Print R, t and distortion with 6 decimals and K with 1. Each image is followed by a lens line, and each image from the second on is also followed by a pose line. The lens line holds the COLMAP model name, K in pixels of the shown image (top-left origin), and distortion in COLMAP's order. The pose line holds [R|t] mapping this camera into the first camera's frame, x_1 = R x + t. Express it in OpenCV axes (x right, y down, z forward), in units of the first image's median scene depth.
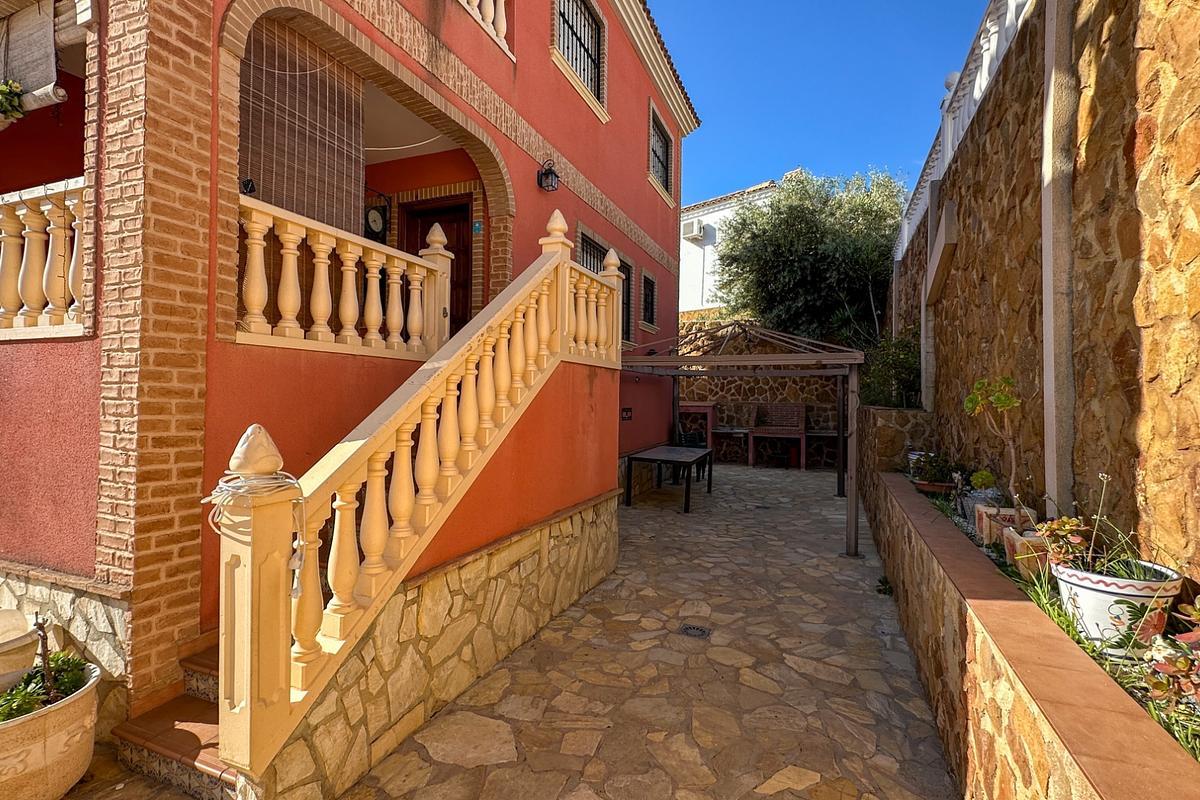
lens RADIAL K [[566.6, 0, 598.9], [0, 566.6, 398.1], [0, 0, 1]] dist [0.000954, 0.000633]
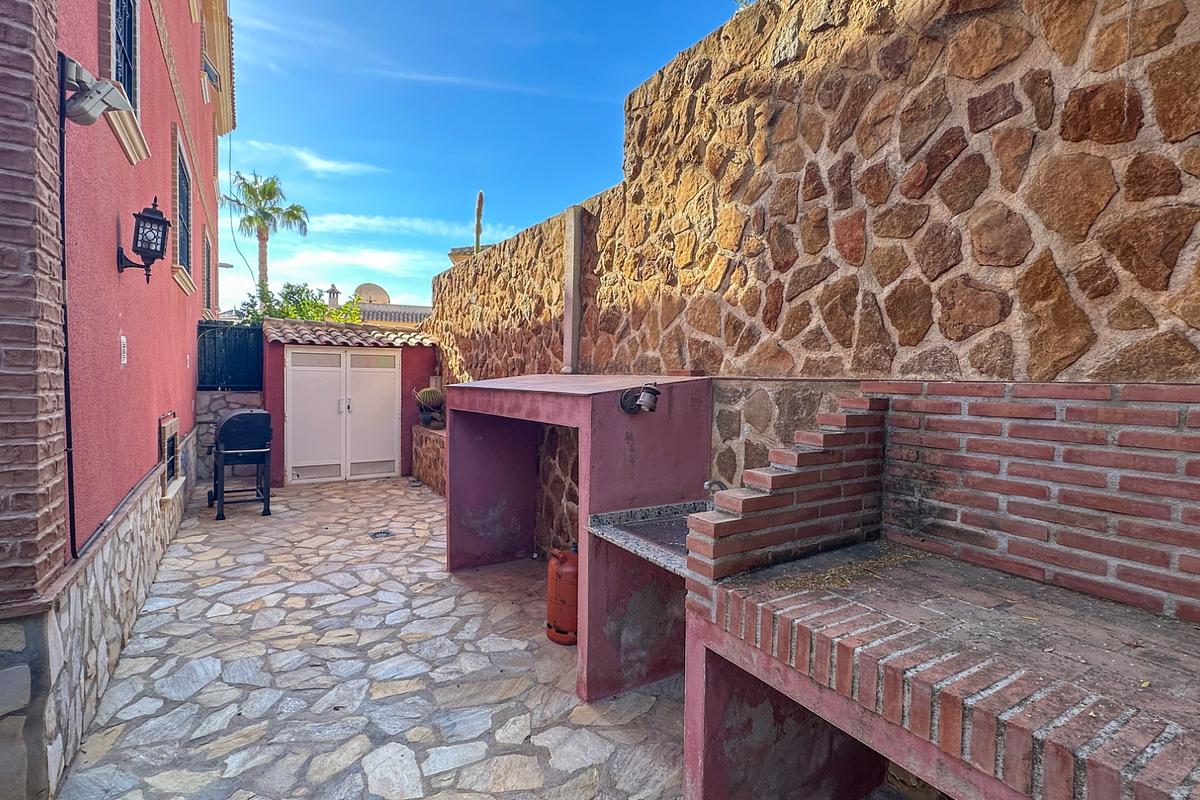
lens RADIAL K [[566.6, 0, 596.7], [0, 566.6, 398.0], [0, 0, 1]] dist [0.000954, 0.000633]
pose [[0.808979, 0.025583, -0.587280, 0.344800], [-0.008617, 0.999461, 0.031669, 0.010029], [0.587774, -0.020559, 0.808764, 0.945640]]
